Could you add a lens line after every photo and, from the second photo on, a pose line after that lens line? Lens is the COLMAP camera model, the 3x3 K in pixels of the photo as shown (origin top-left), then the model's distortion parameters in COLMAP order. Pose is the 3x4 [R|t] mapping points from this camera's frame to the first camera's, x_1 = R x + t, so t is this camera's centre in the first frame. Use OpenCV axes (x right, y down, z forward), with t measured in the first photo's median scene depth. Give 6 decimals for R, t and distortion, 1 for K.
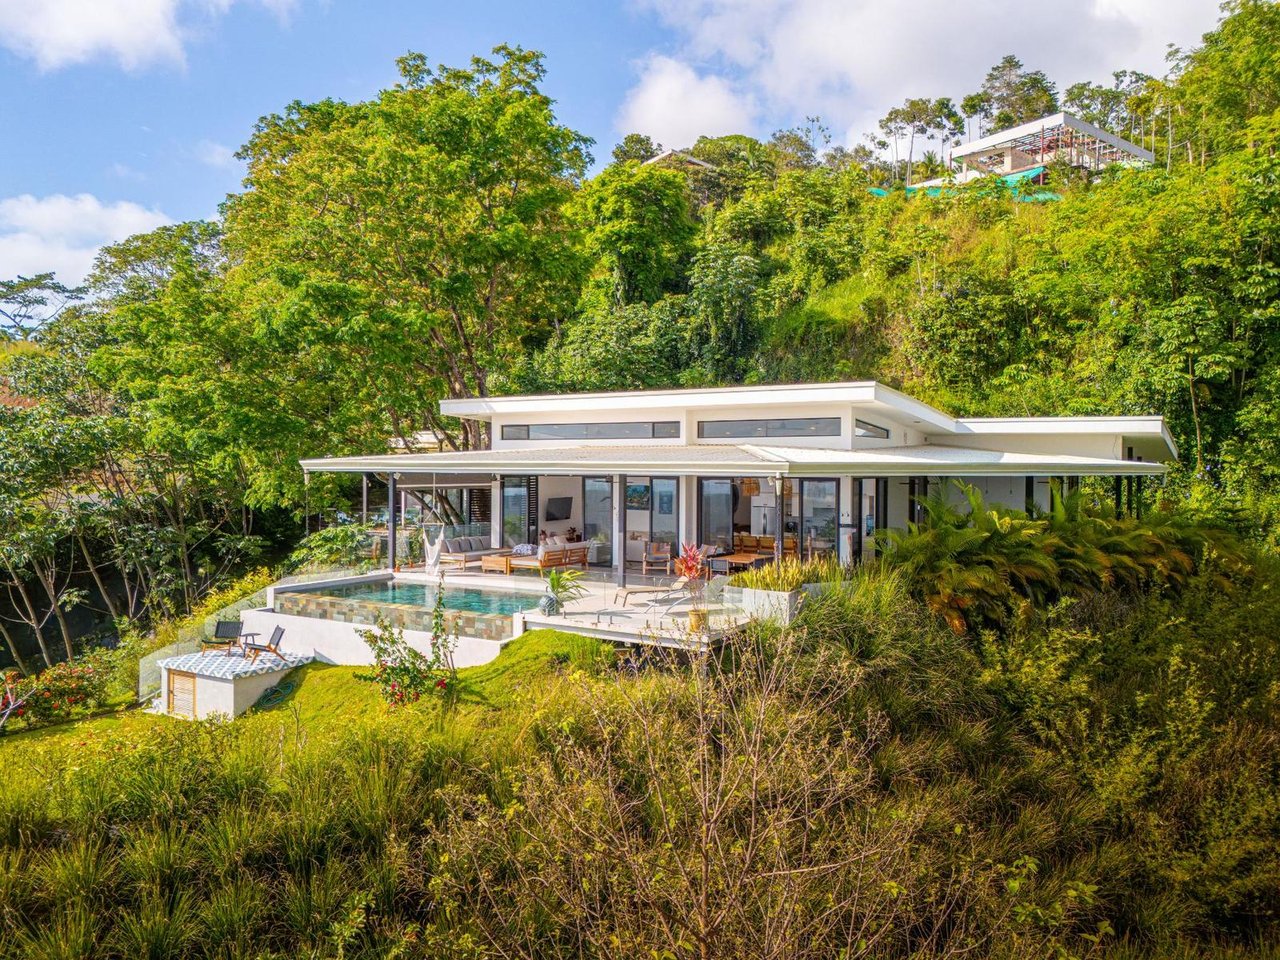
lens RADIAL K [[942.6, 0, 643.7], [0, 942.6, 465.9], [0, 0, 1]] dist [0.062942, -0.042229]
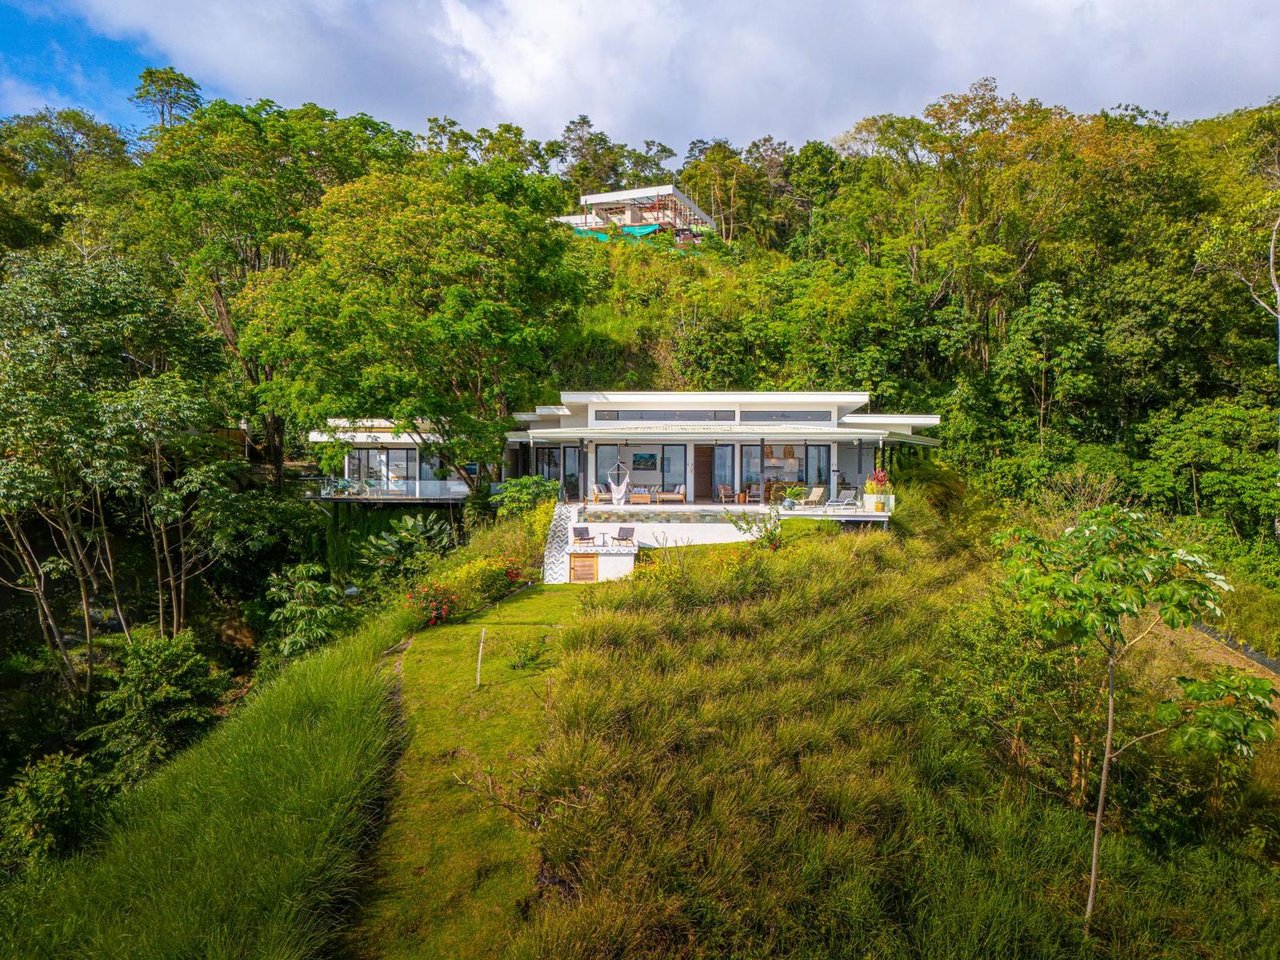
lens RADIAL K [[942.6, 0, 643.7], [0, 942.6, 465.9], [0, 0, 1]] dist [0.062942, -0.042229]
pose [[0.861931, -0.000310, 0.507025, -0.623876], [0.000250, 1.000000, 0.000185, 0.032444], [-0.507025, -0.000033, 0.861931, -0.230382]]
